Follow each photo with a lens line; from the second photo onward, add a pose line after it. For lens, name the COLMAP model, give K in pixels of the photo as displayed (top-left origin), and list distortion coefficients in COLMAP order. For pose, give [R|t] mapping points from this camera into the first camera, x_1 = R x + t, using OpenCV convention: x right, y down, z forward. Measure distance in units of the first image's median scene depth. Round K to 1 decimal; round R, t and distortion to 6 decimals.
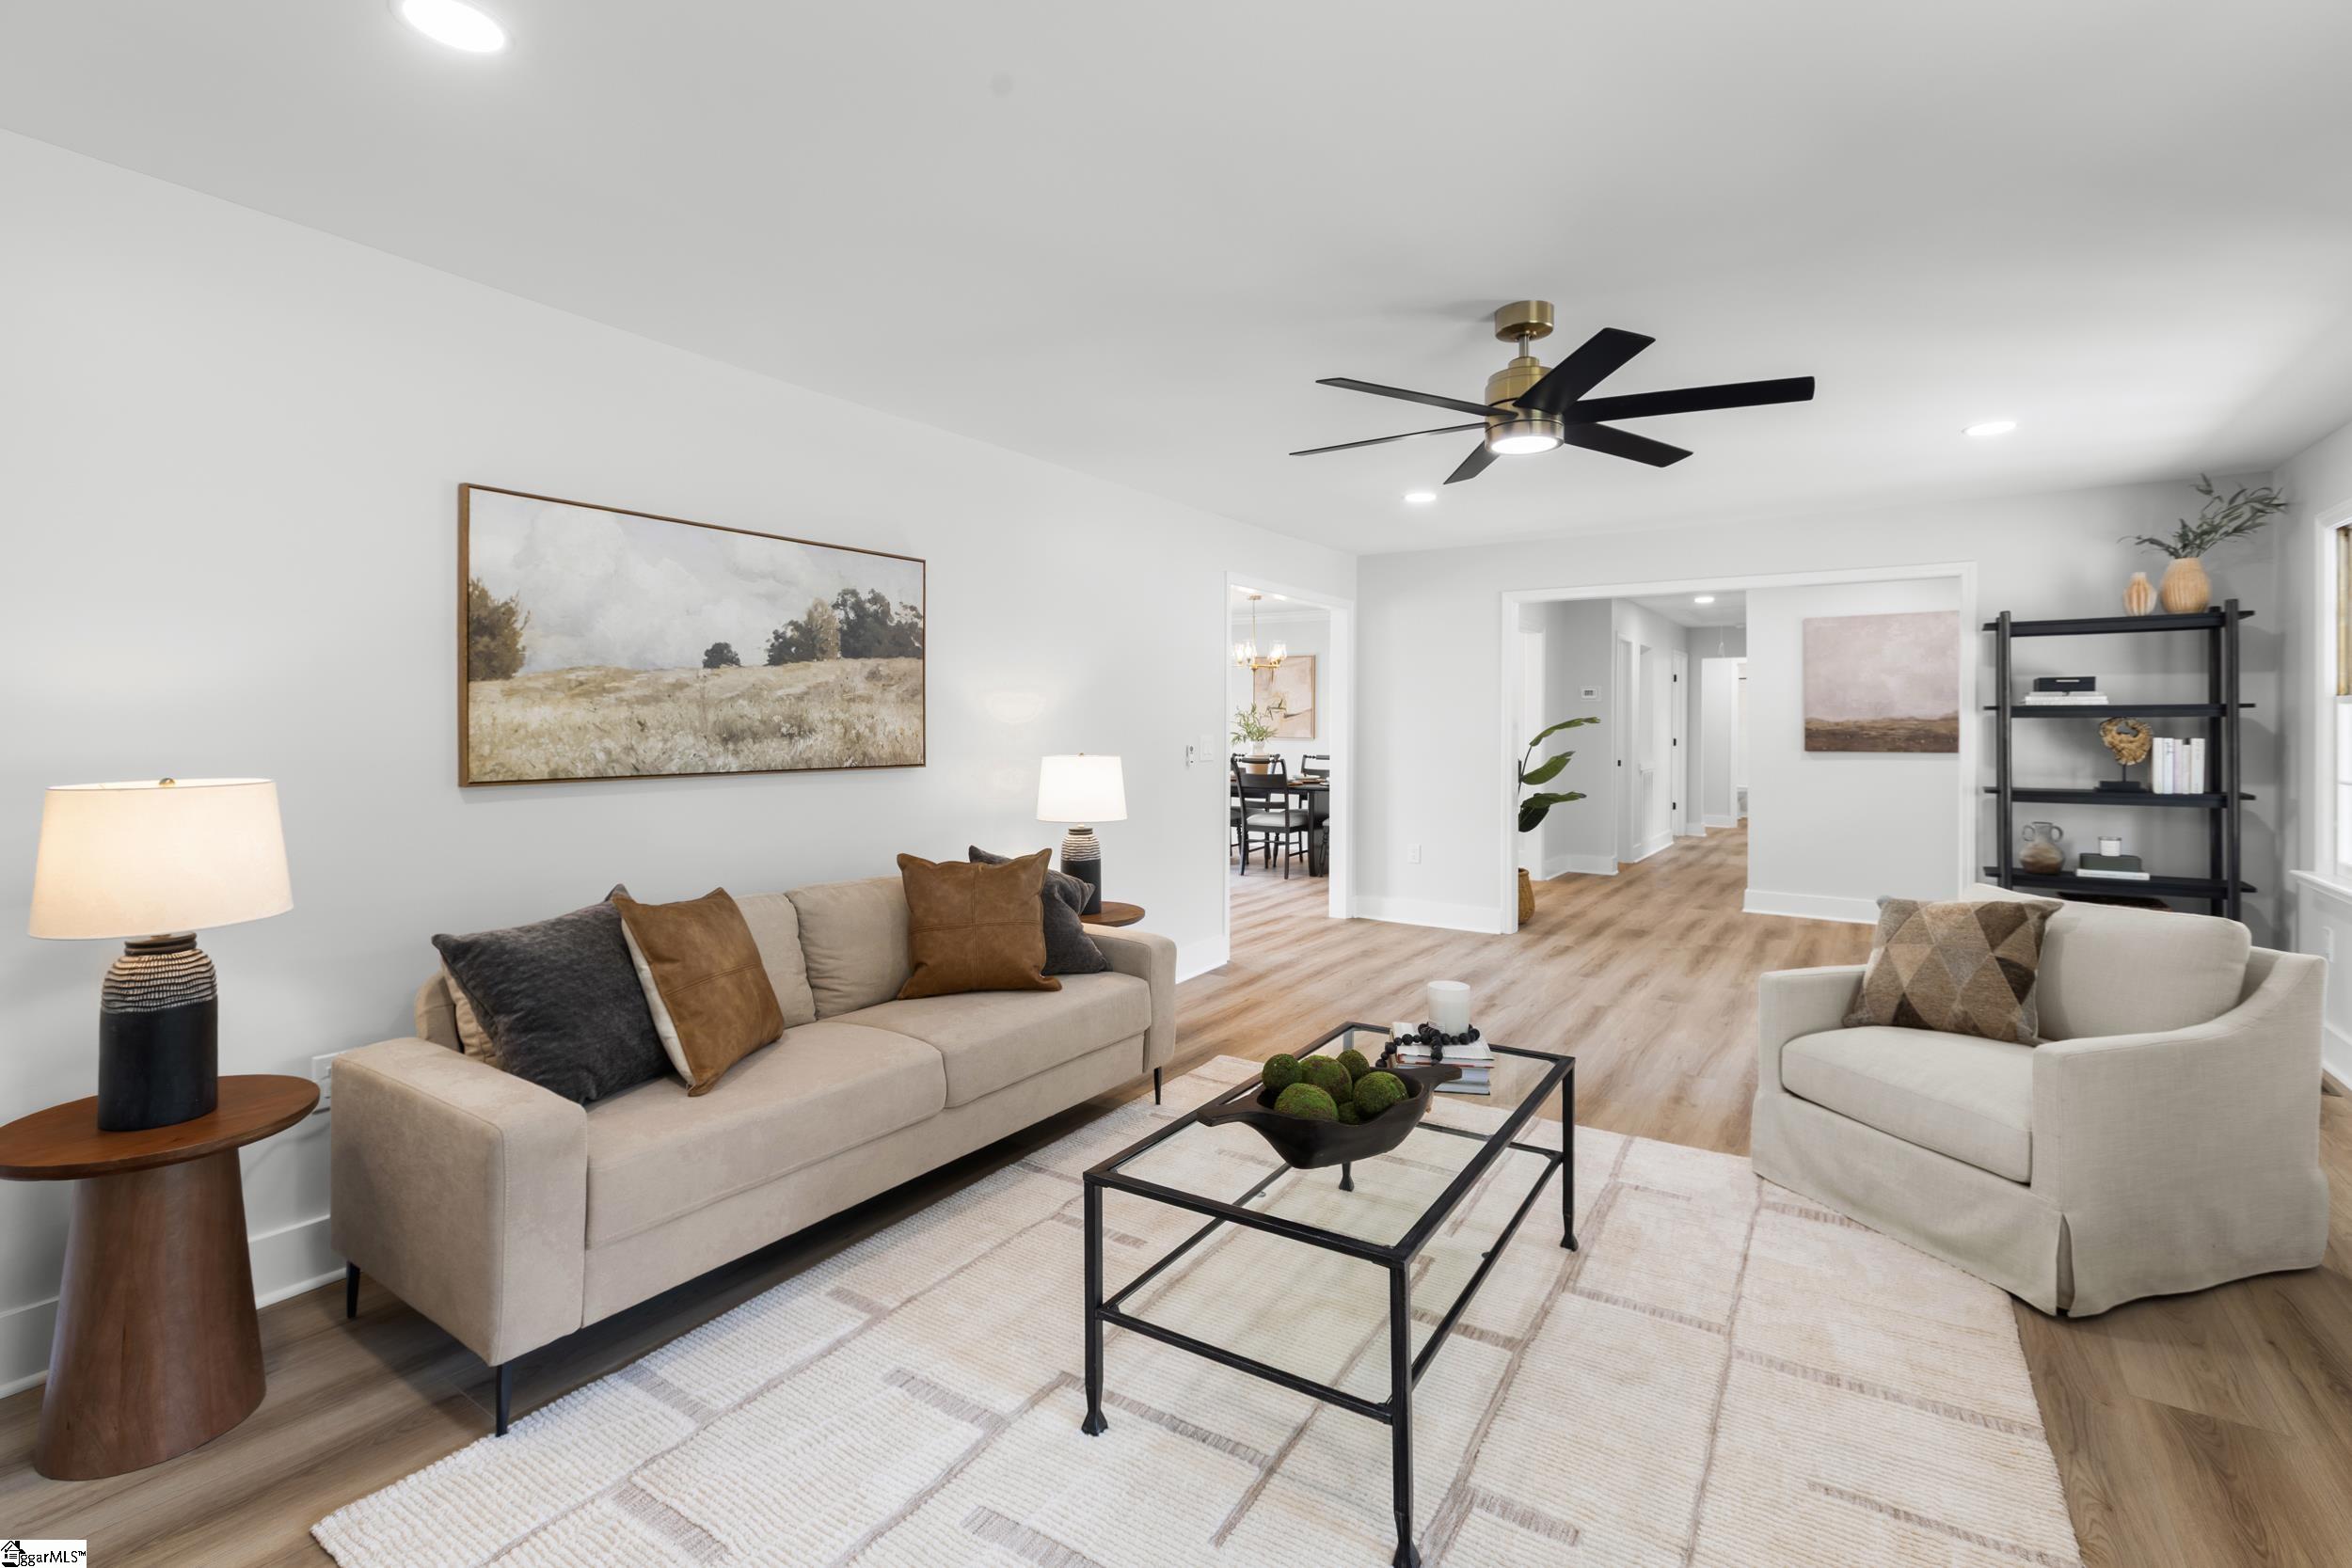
lens RADIAL K [[1045.9, 0, 1184.7], [0, 1045.9, 726.3], [0, 0, 1]] dist [-0.003076, -0.000590]
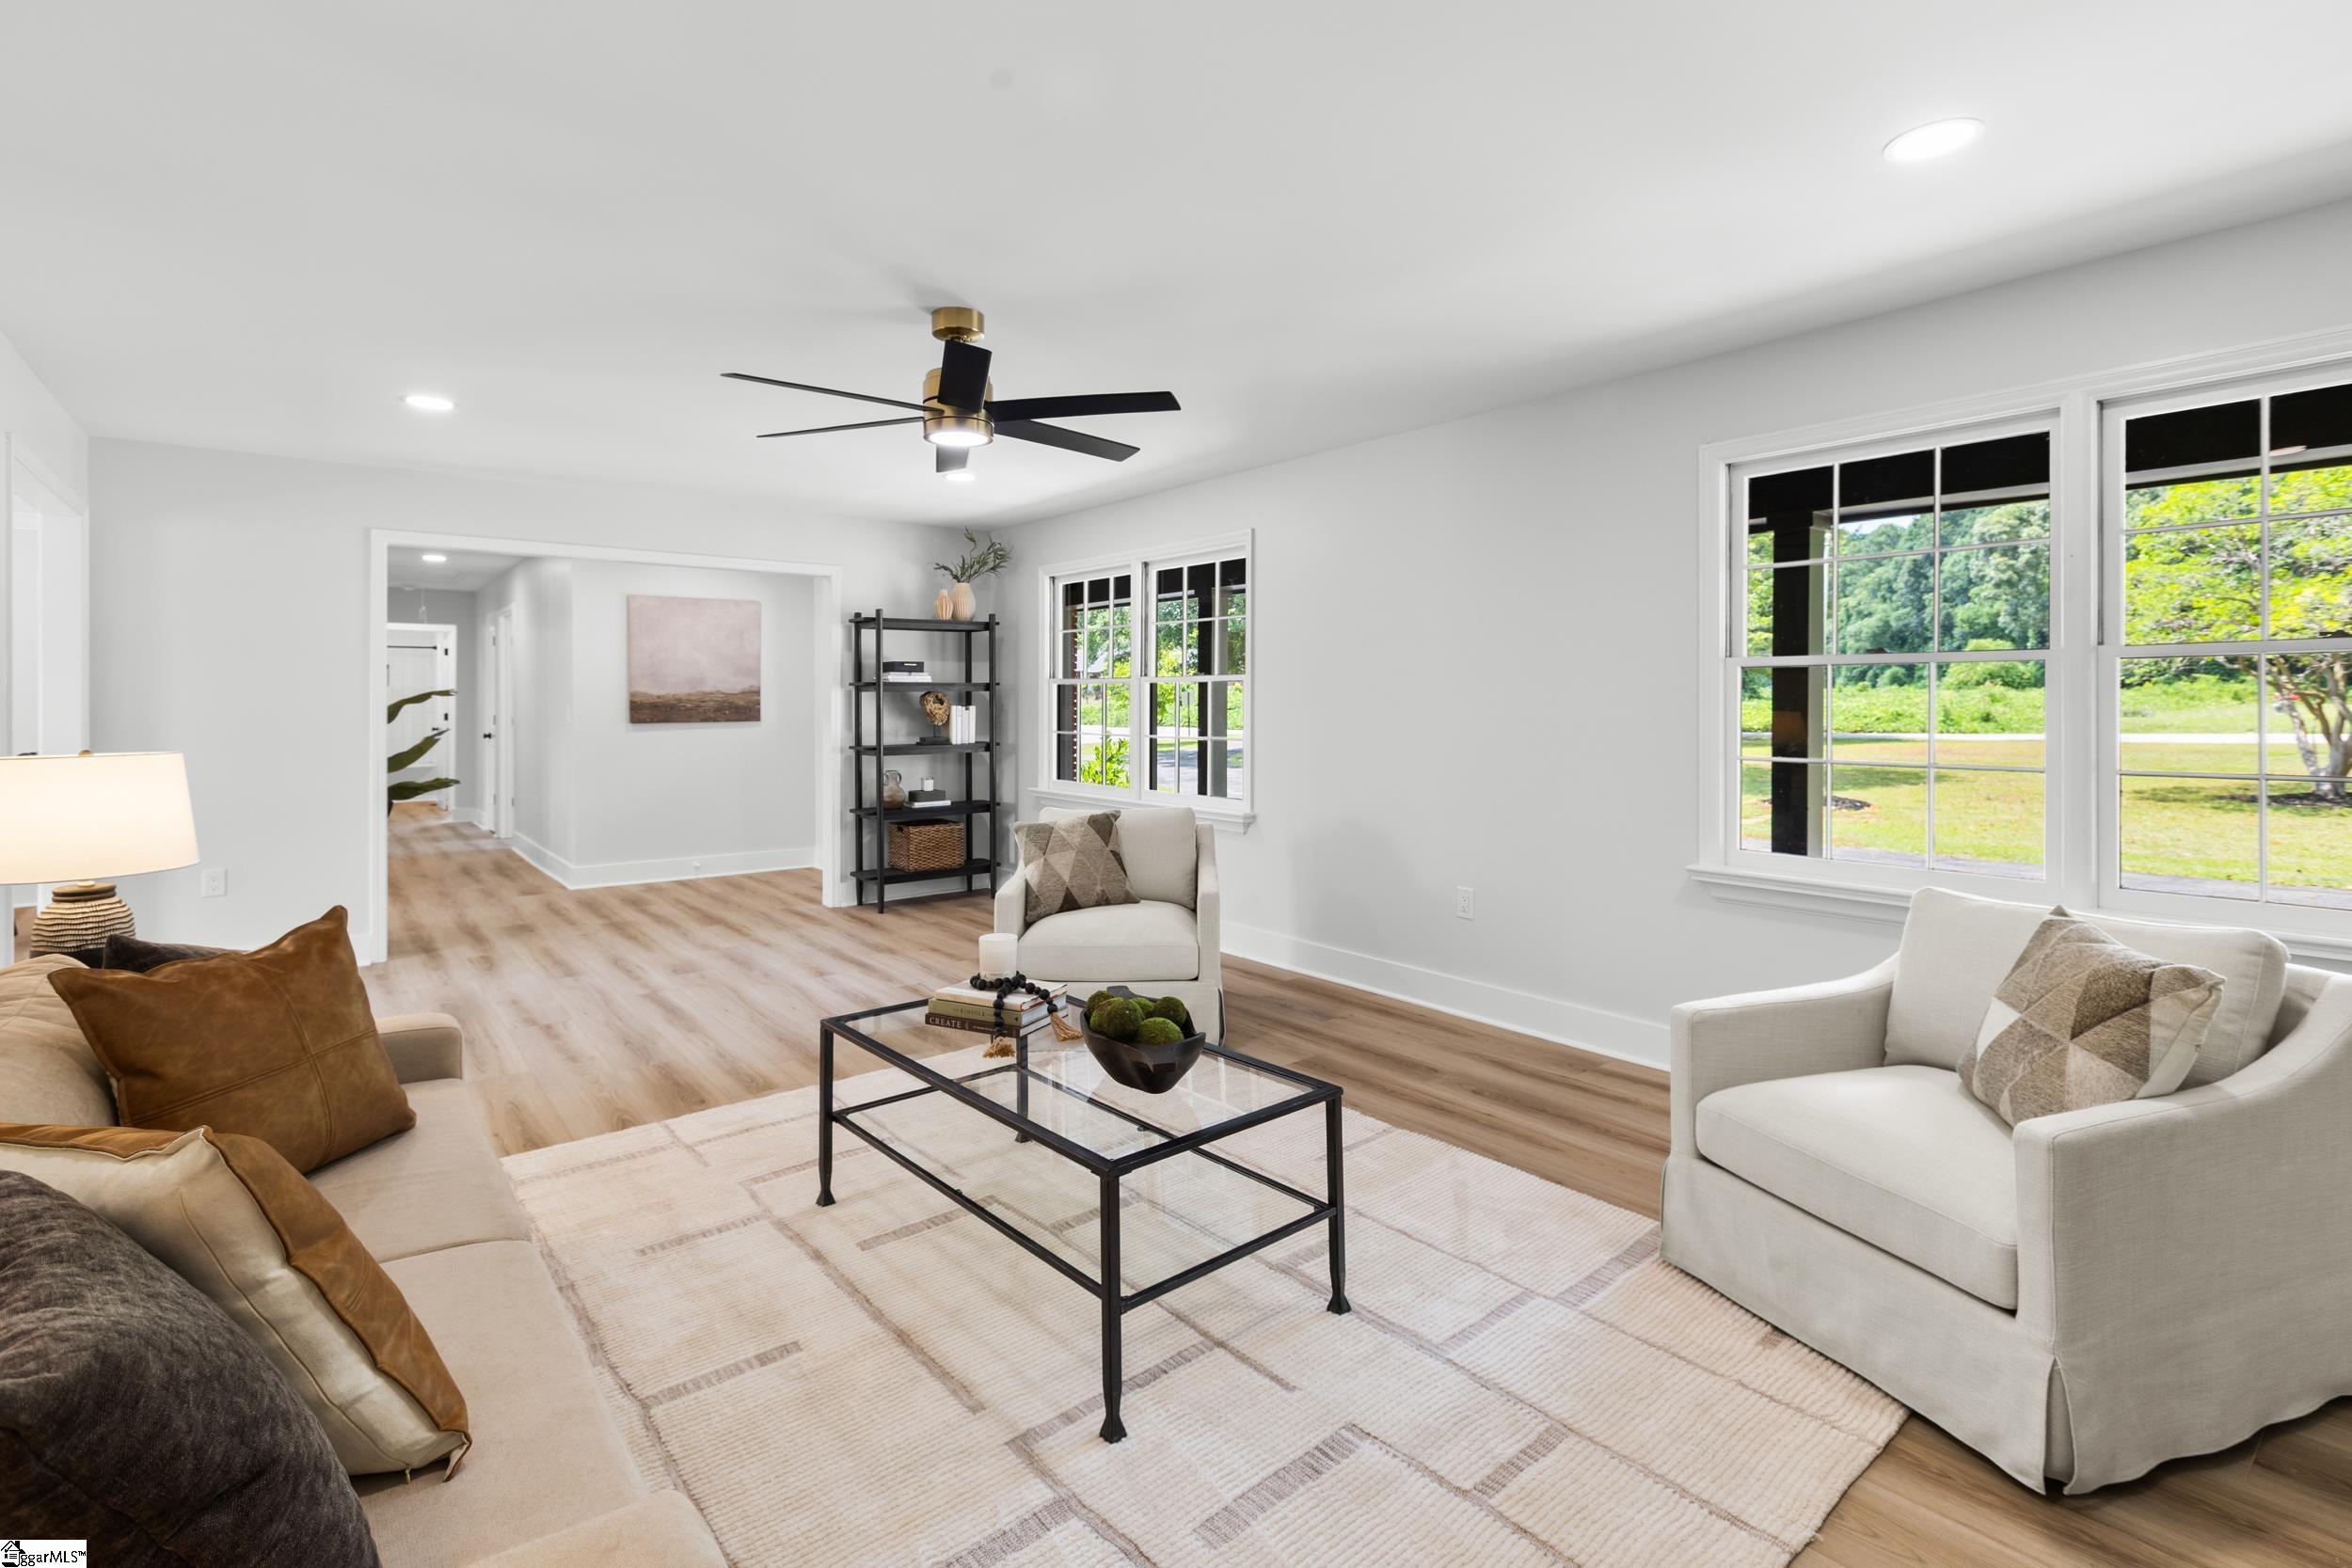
lens RADIAL K [[1066.5, 0, 1181.4], [0, 1066.5, 712.0], [0, 0, 1]] dist [0.000796, -0.000349]
pose [[0.315777, -0.013963, 0.948731, -0.362562], [0.003907, 0.999902, 0.013416, 0.000977], [-0.948825, -0.000529, 0.315801, 0.235566]]
